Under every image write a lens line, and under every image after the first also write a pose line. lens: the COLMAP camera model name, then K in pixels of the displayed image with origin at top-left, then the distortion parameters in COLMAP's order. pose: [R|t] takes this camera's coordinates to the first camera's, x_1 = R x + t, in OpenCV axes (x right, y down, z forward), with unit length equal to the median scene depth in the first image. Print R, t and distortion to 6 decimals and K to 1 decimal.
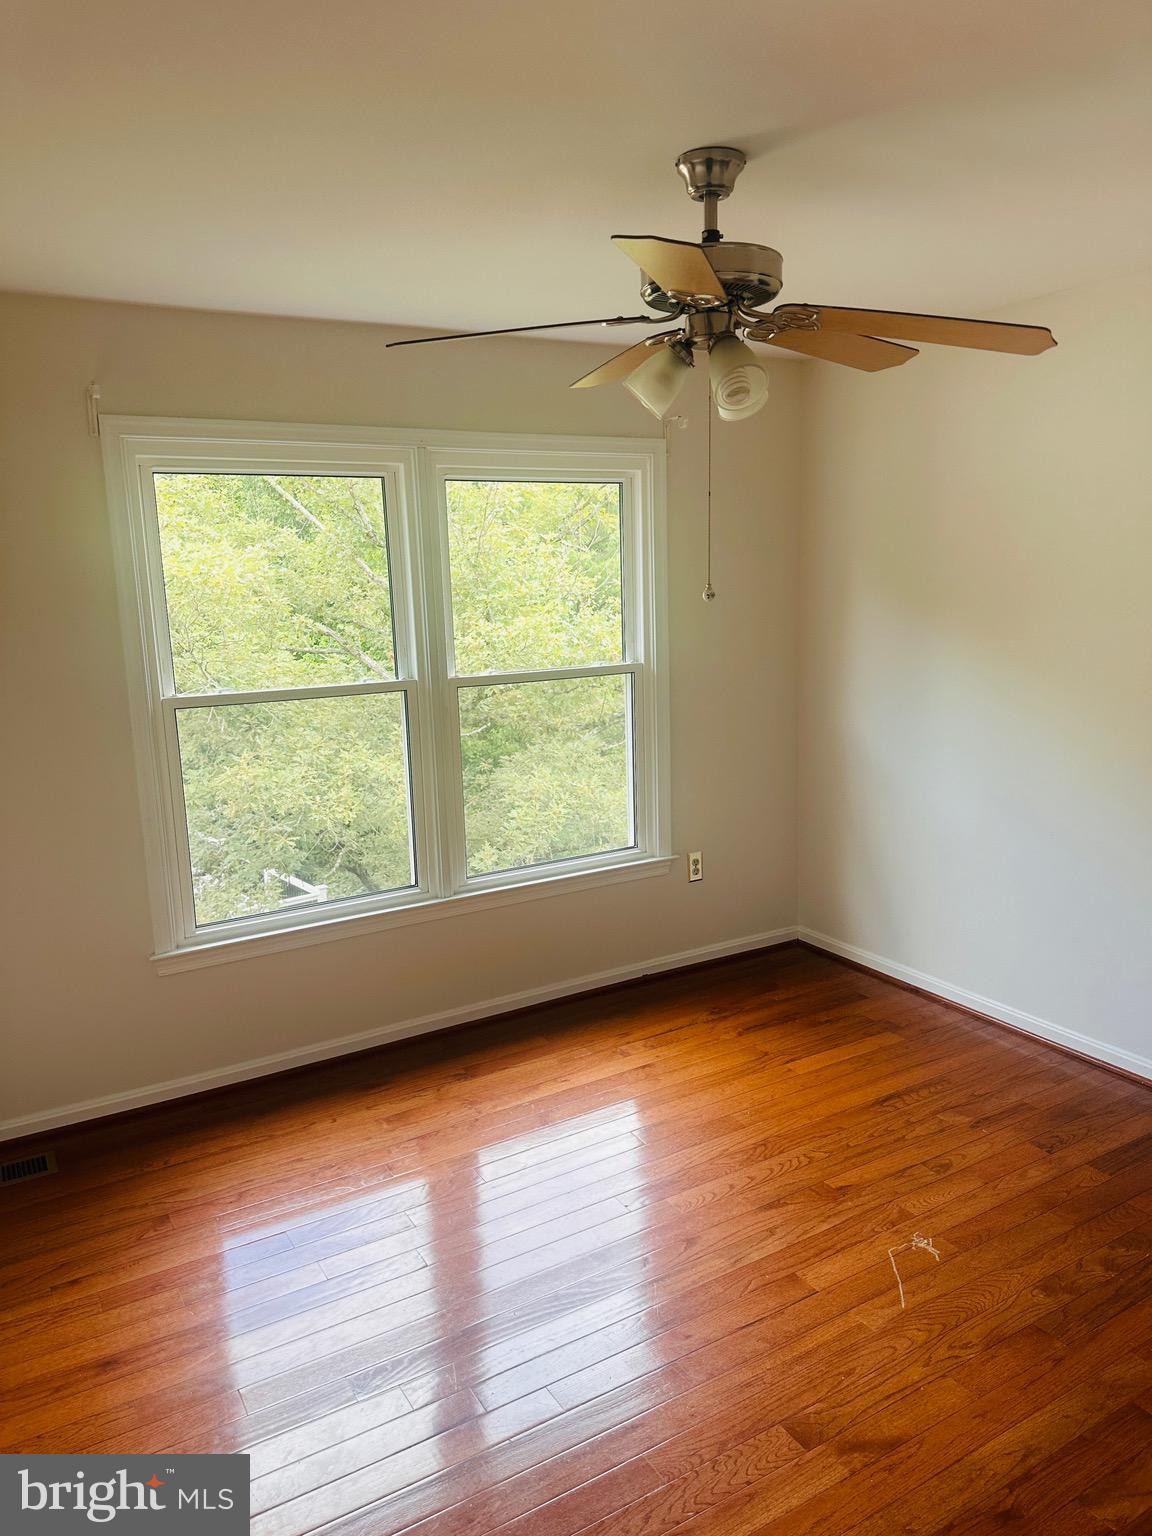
lens RADIAL K [[1103.5, 0, 572.3], [0, 1103.5, 764.4], [0, 0, 1]] dist [0.062430, -0.083099]
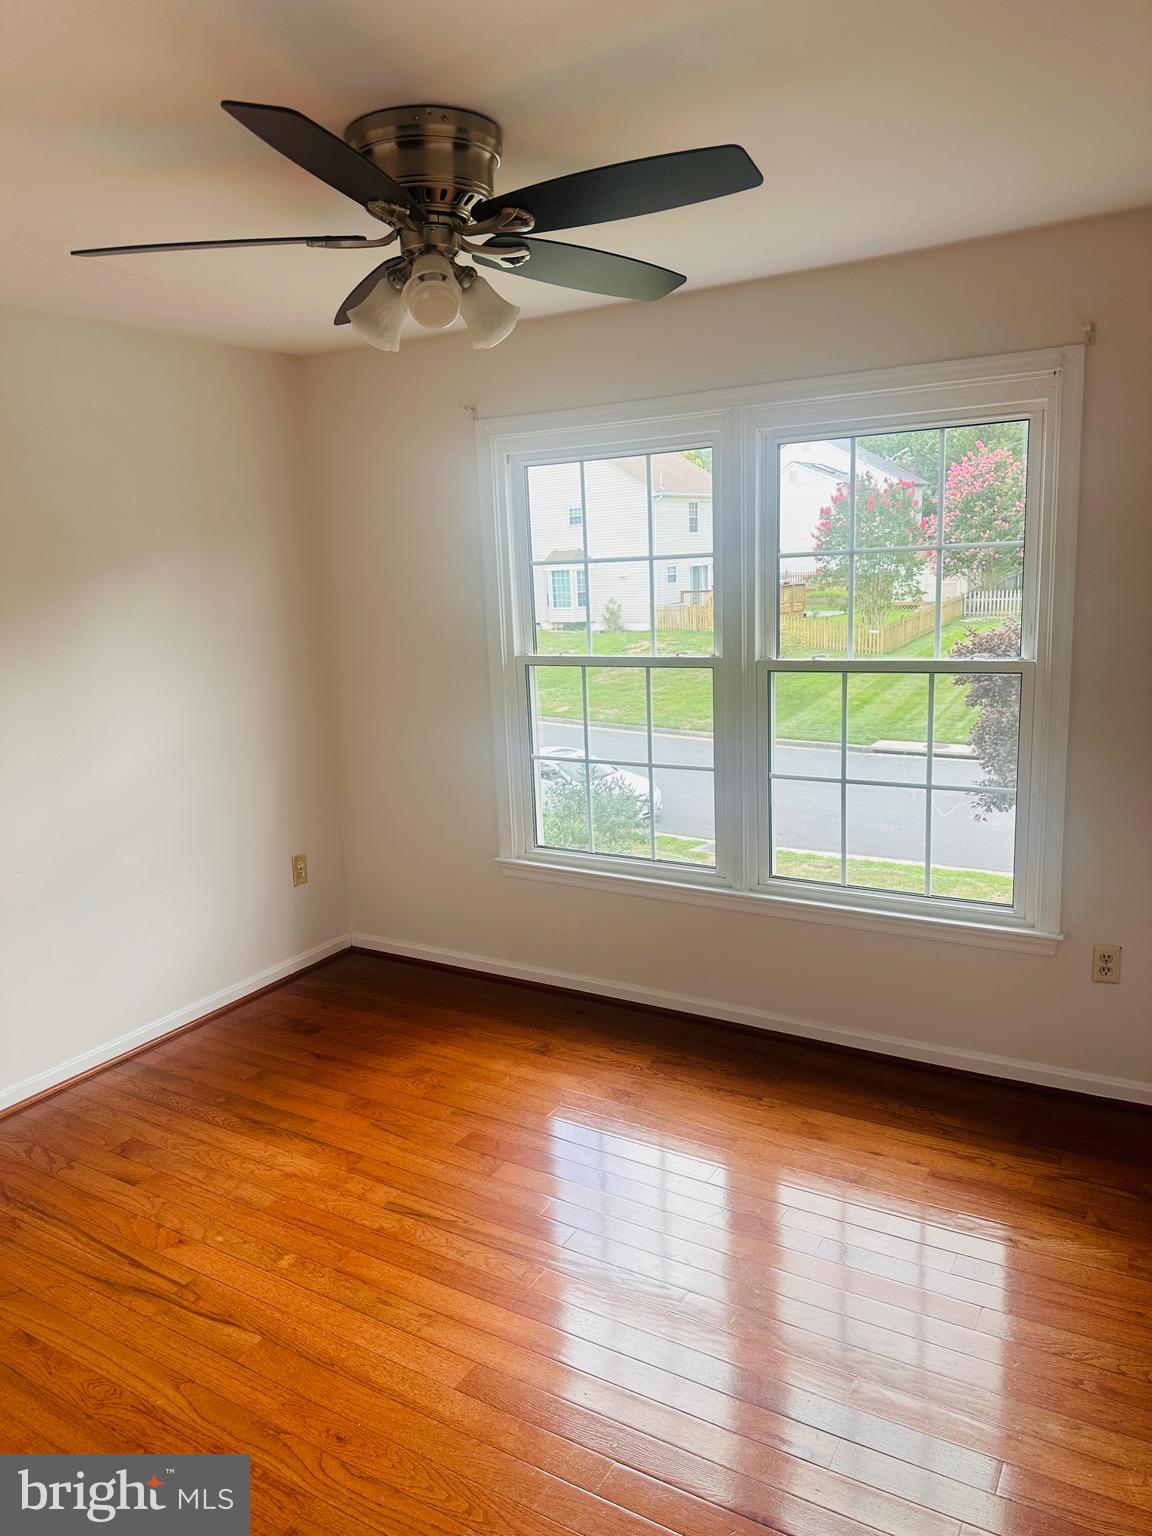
lens RADIAL K [[1103.5, 0, 571.3], [0, 1103.5, 776.6], [0, 0, 1]] dist [0.062430, -0.083099]
pose [[0.471210, 0.183691, -0.862681, 0.629615], [-0.143899, 0.980979, 0.130280, -0.081020], [0.870203, 0.062750, 0.488680, 0.396051]]
